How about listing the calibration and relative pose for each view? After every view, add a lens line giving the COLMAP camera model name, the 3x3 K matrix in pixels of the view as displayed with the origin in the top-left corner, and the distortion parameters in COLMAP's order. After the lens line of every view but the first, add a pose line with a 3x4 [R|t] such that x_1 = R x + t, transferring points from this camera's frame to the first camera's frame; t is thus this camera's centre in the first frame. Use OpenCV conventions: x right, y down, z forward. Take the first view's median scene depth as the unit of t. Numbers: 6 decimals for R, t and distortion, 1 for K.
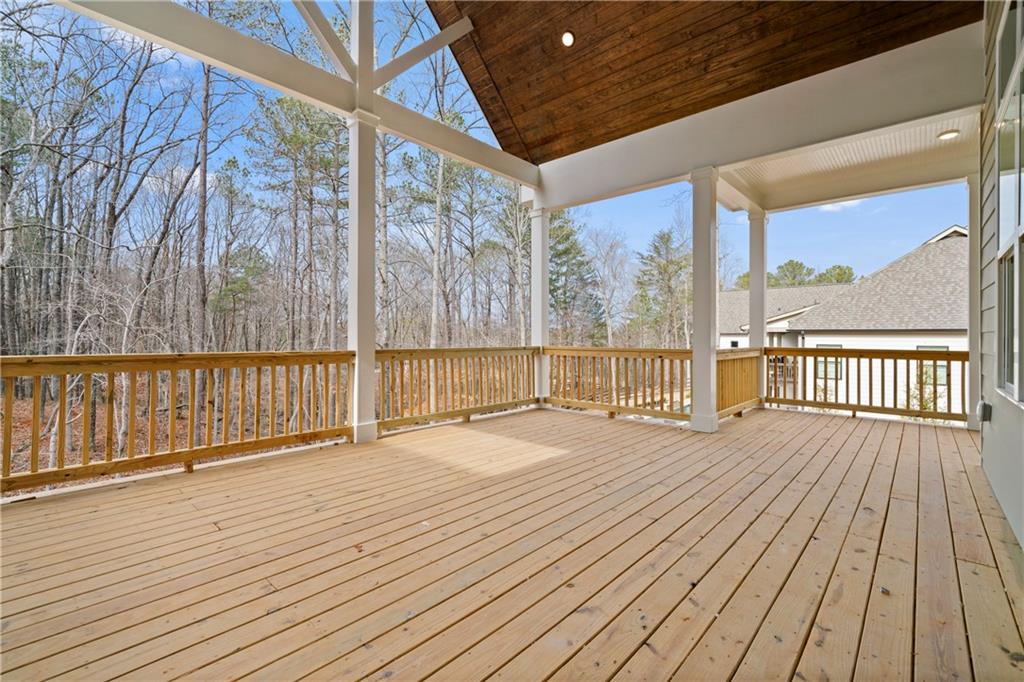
lens RADIAL K [[453.4, 0, 508.1], [0, 453.4, 336.7], [0, 0, 1]] dist [-0.000388, 0.000465]
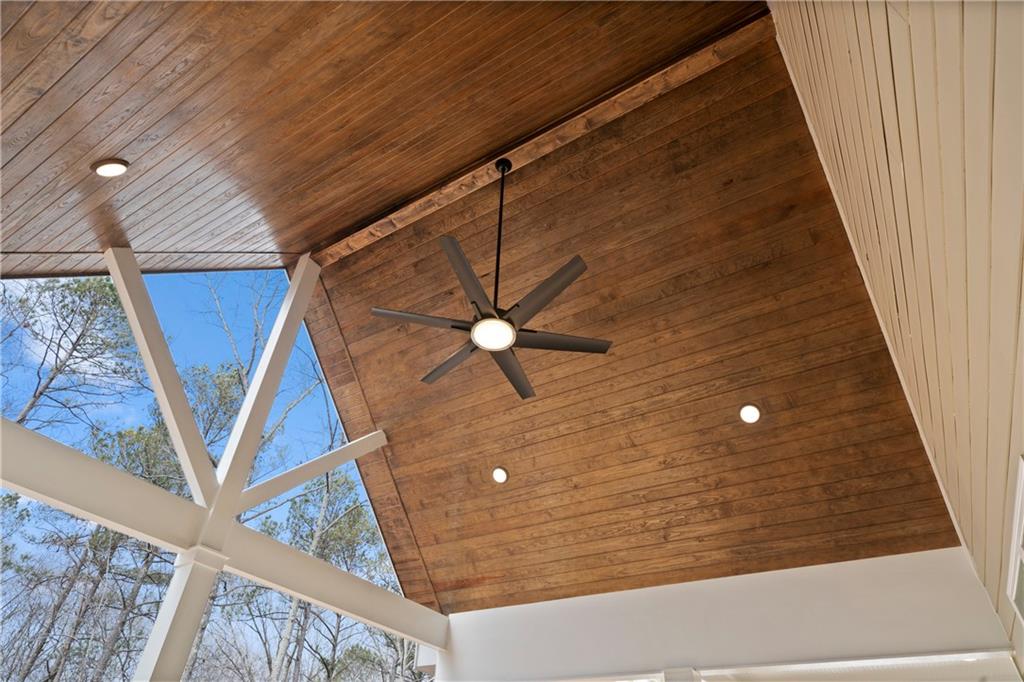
lens RADIAL K [[578.0, 0, 510.6], [0, 578.0, 339.5], [0, 0, 1]] dist [0.003126, 0.000451]
pose [[0.980095, 0.145073, 0.135525, -0.026153], [-0.026453, 0.771996, -0.635077, -0.161724], [-0.196757, 0.618851, 0.760467, 0.032895]]
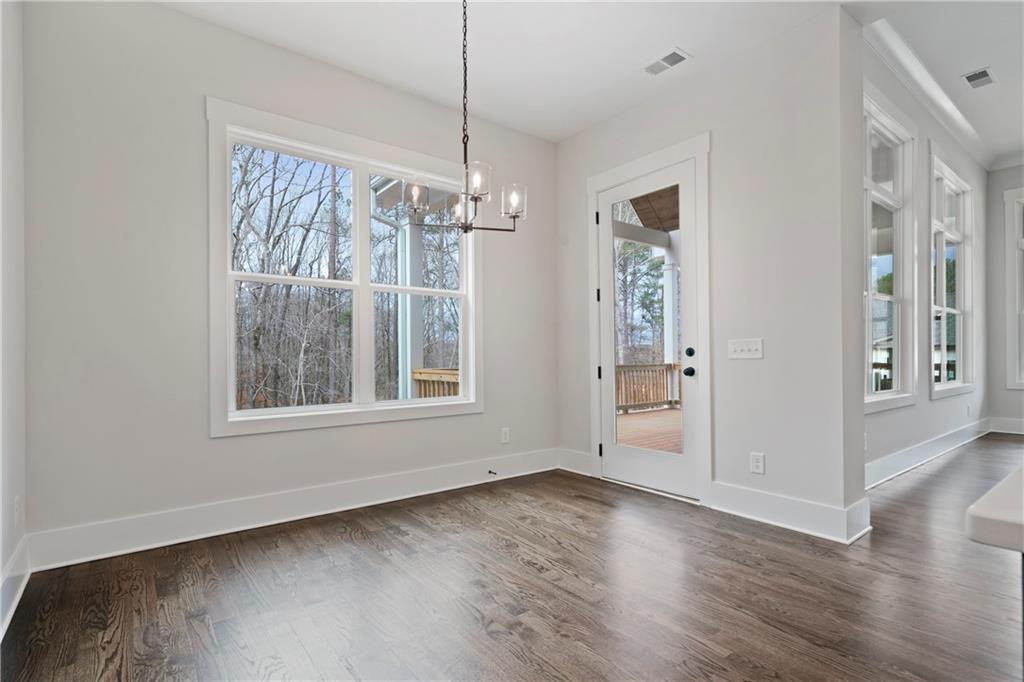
lens RADIAL K [[487.6, 0, 500.9], [0, 487.6, 358.2], [0, 0, 1]] dist [0.000202, 0.000001]
pose [[0.982261, -0.008689, -0.187315, -0.185116], [0.009967, 0.999933, 0.005881, -0.010321], [0.187252, -0.007644, 0.982282, -0.643720]]
